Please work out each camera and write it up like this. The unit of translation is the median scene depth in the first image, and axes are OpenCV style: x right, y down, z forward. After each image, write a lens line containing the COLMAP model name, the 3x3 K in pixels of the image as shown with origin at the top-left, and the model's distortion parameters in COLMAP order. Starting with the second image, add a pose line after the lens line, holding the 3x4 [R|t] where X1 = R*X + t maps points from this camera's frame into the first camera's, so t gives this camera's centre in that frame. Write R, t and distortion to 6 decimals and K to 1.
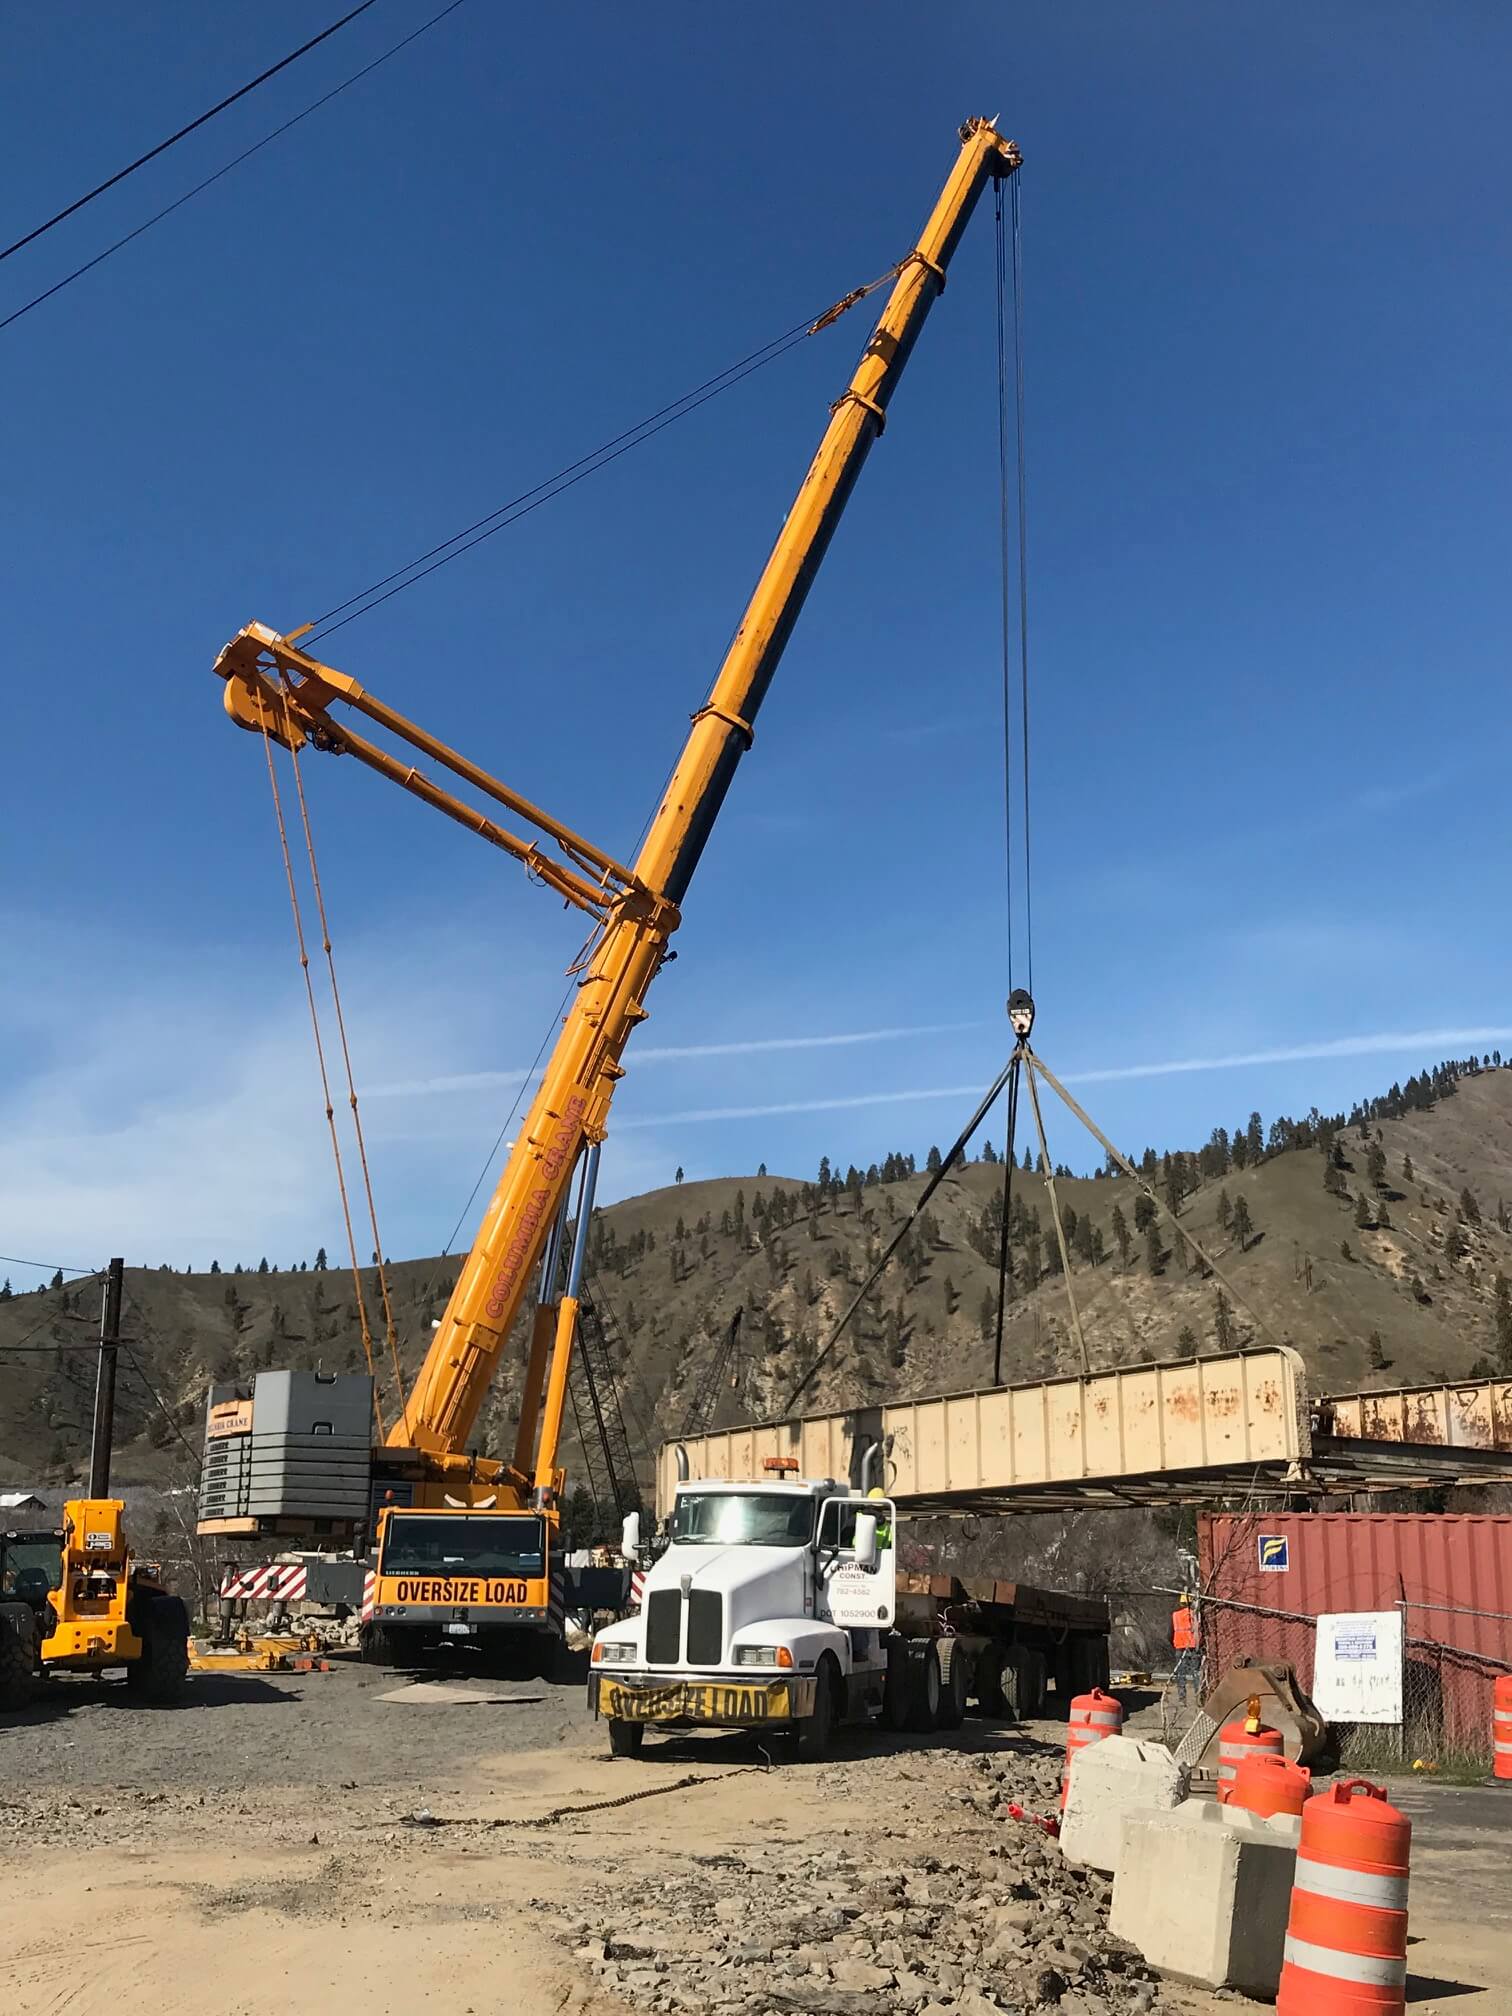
lens RADIAL K [[2154.6, 0, 751.0], [0, 2154.6, 985.3], [0, 0, 1]] dist [0.174314, -0.559930]
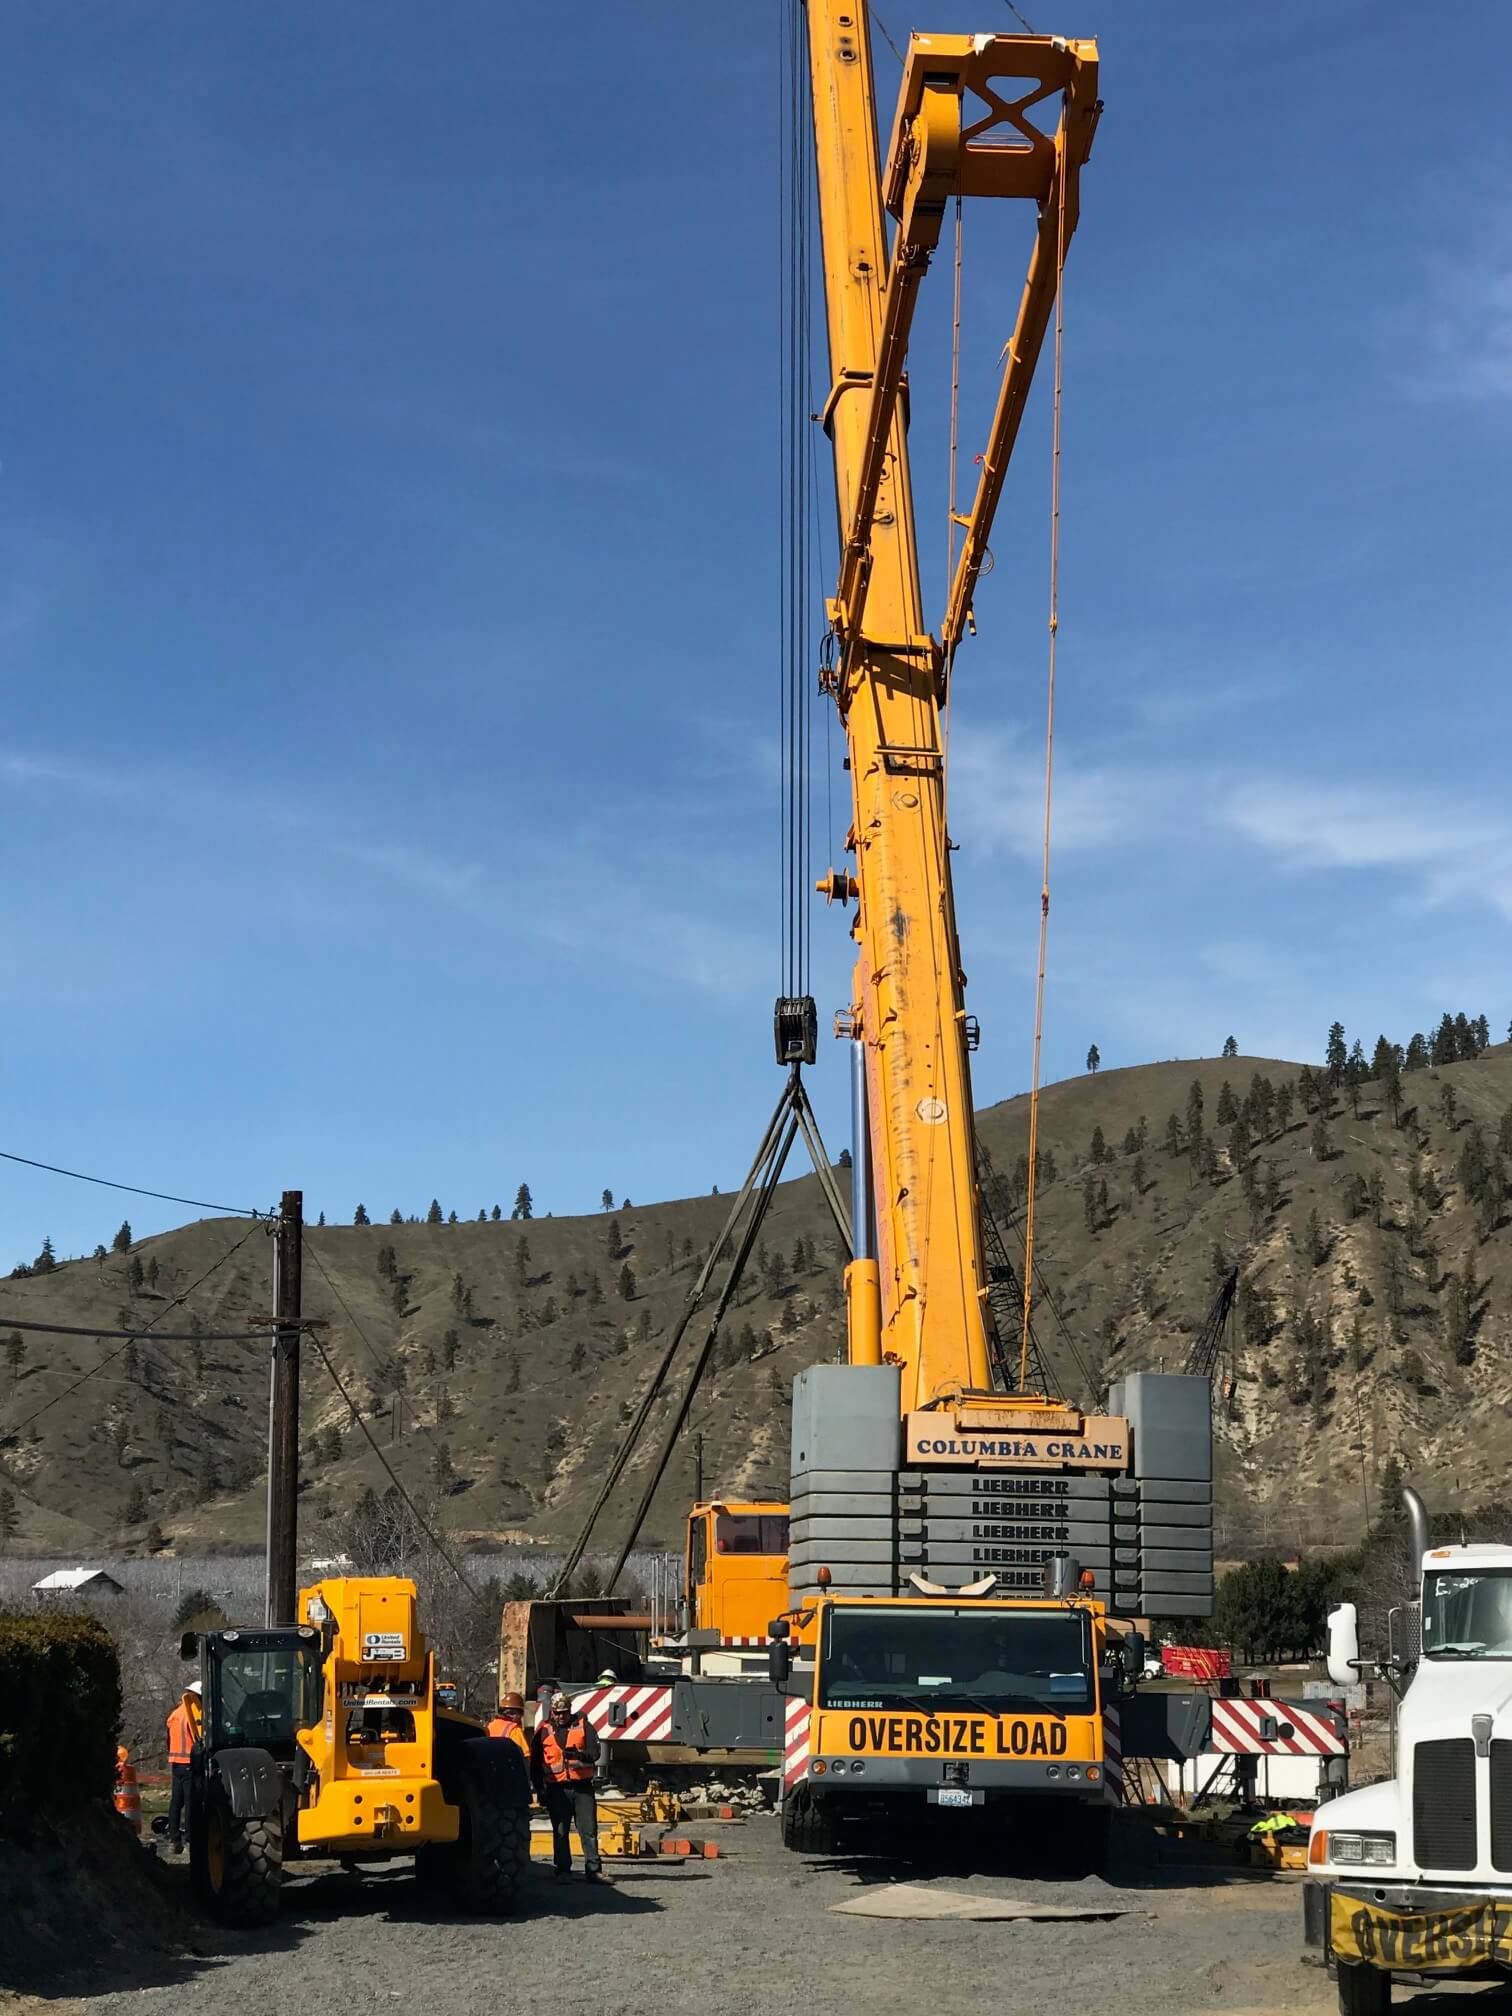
lens RADIAL K [[3551.4, 0, 756.0], [0, 3551.4, 1008.0], [0, 0, 1]] dist [0.004557, 0.360864]
pose [[0.991561, -0.022592, -0.127657, -0.080502], [0.031870, 0.996959, 0.071111, 0.017214], [0.125662, -0.074579, 0.989266, 0.076017]]
